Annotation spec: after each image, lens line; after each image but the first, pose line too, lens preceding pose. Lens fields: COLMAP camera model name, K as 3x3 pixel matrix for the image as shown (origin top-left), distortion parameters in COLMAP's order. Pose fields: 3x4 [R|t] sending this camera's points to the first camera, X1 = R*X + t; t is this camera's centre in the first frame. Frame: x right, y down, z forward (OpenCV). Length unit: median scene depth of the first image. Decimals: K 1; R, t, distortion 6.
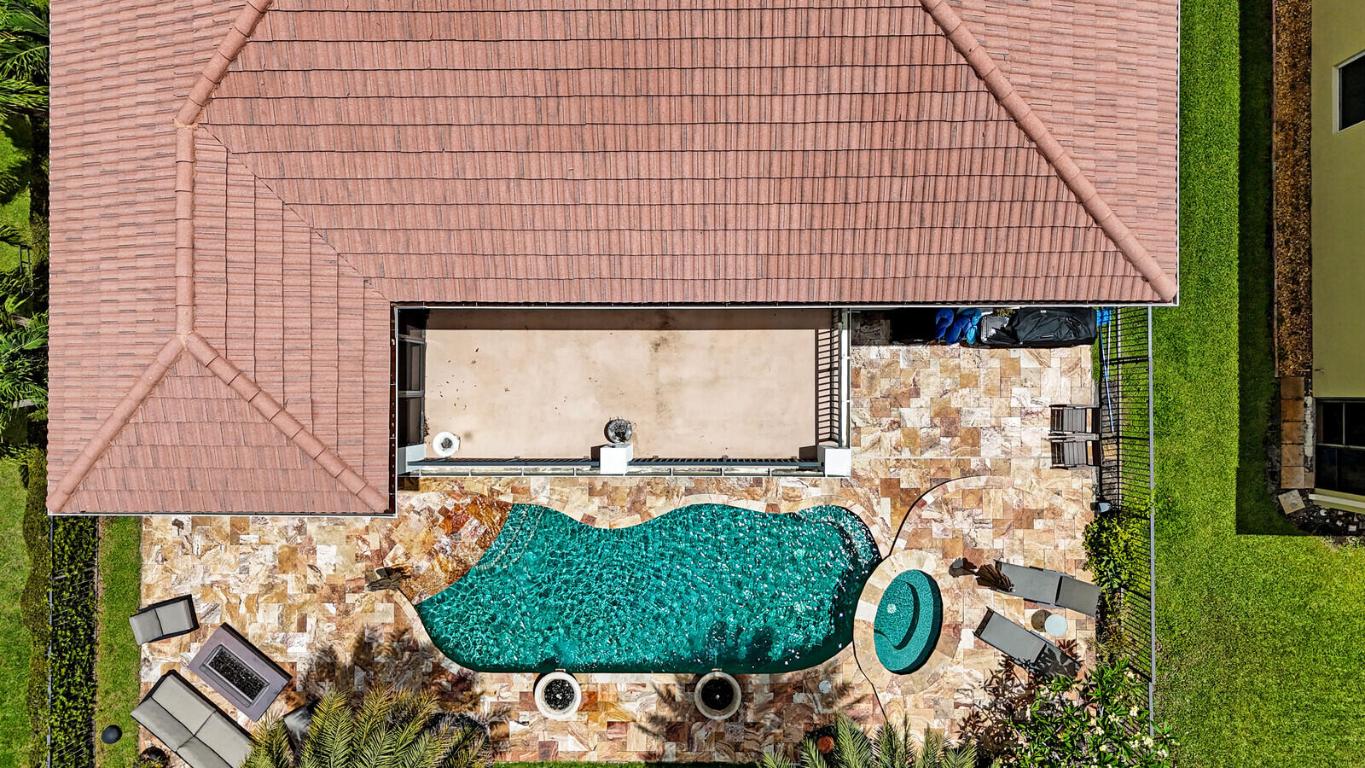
lens RADIAL K [[1027.2, 0, 682.5], [0, 1027.2, 384.0], [0, 0, 1]] dist [0.044577, -0.006404]
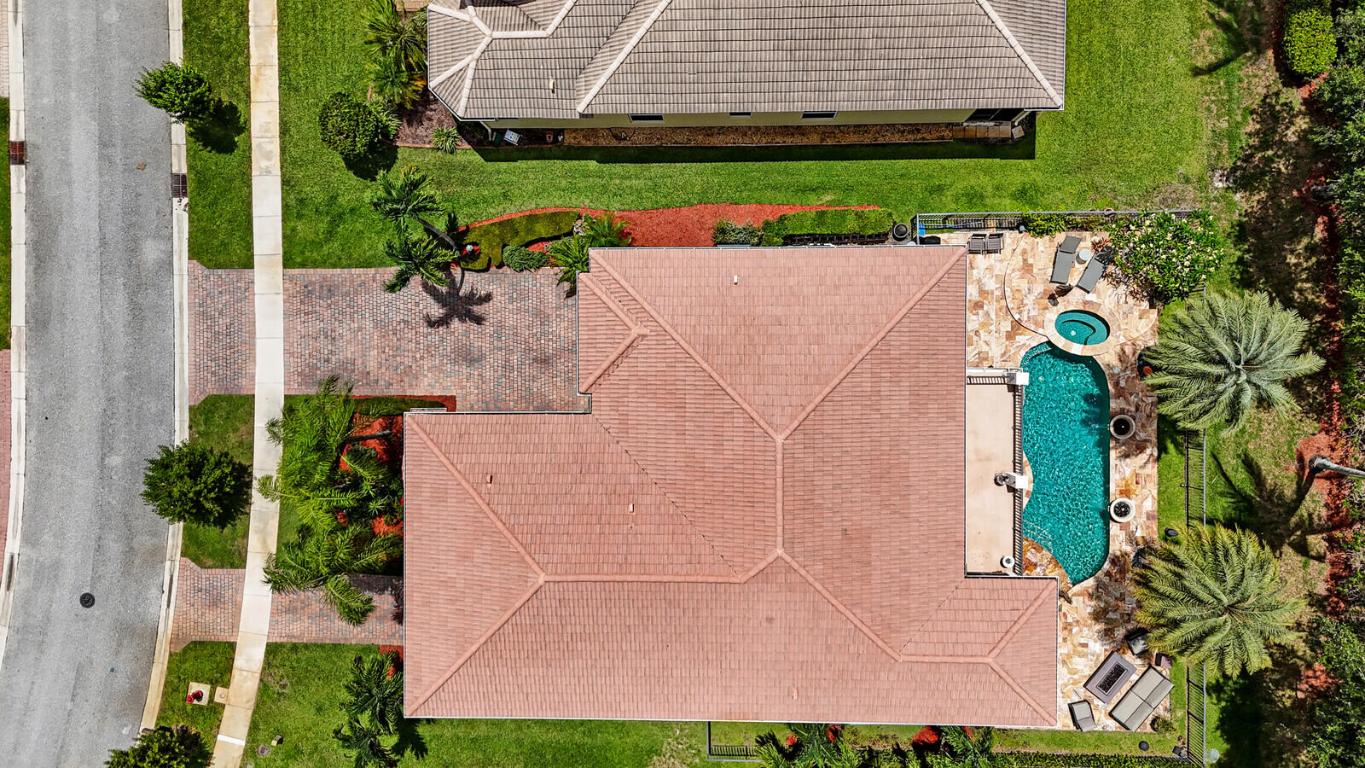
lens RADIAL K [[1027.2, 0, 682.5], [0, 1027.2, 384.0], [0, 0, 1]] dist [0.044577, -0.006404]
pose [[0.001788, -0.999873, 0.015806, 0.080901], [0.999434, 0.001256, -0.033624, -0.447194], [0.033600, 0.015857, 0.999310, -0.945795]]
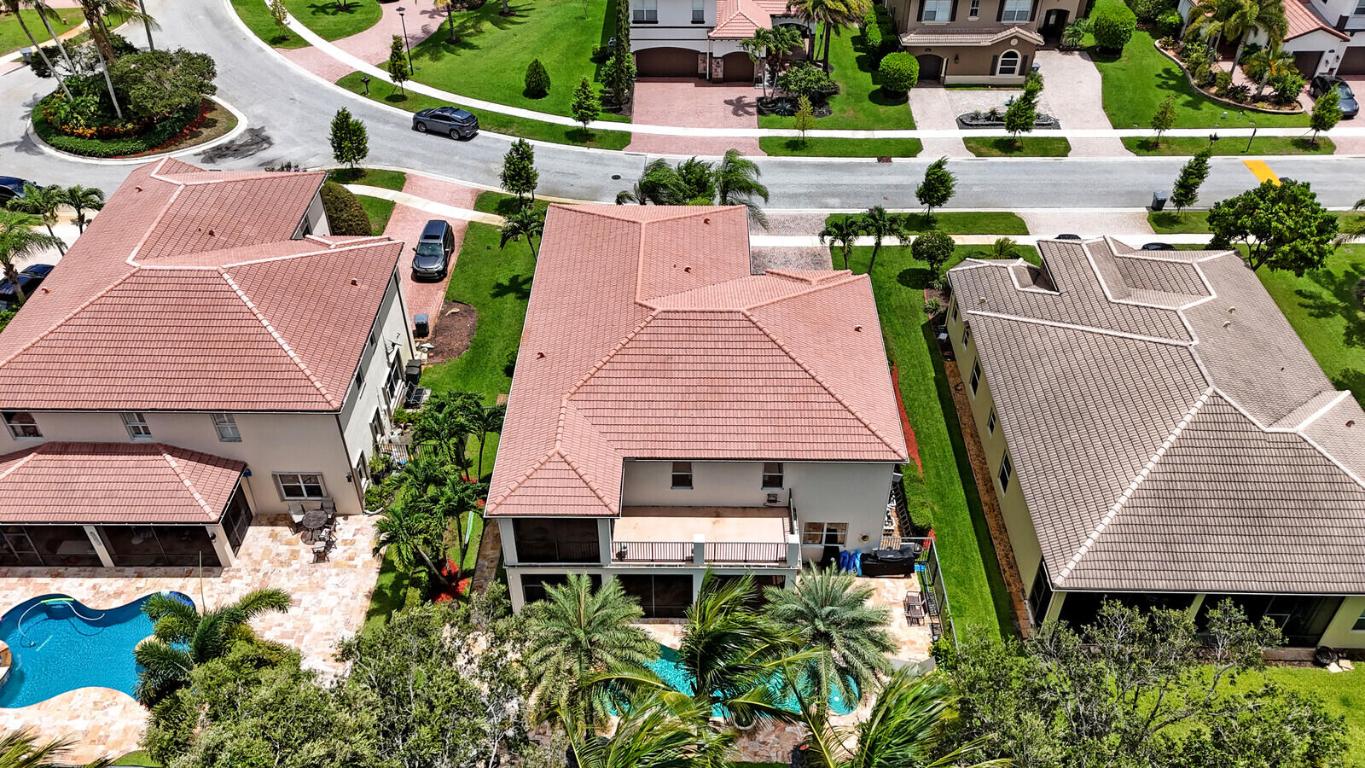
lens RADIAL K [[1027.2, 0, 682.5], [0, 1027.2, 384.0], [0, 0, 1]] dist [0.044577, -0.006404]
pose [[0.999625, 0.027346, -0.001042, -0.089155], [-0.018850, 0.660438, -0.750644, 1.275420], [-0.019839, 0.750382, 0.660707, -0.661051]]
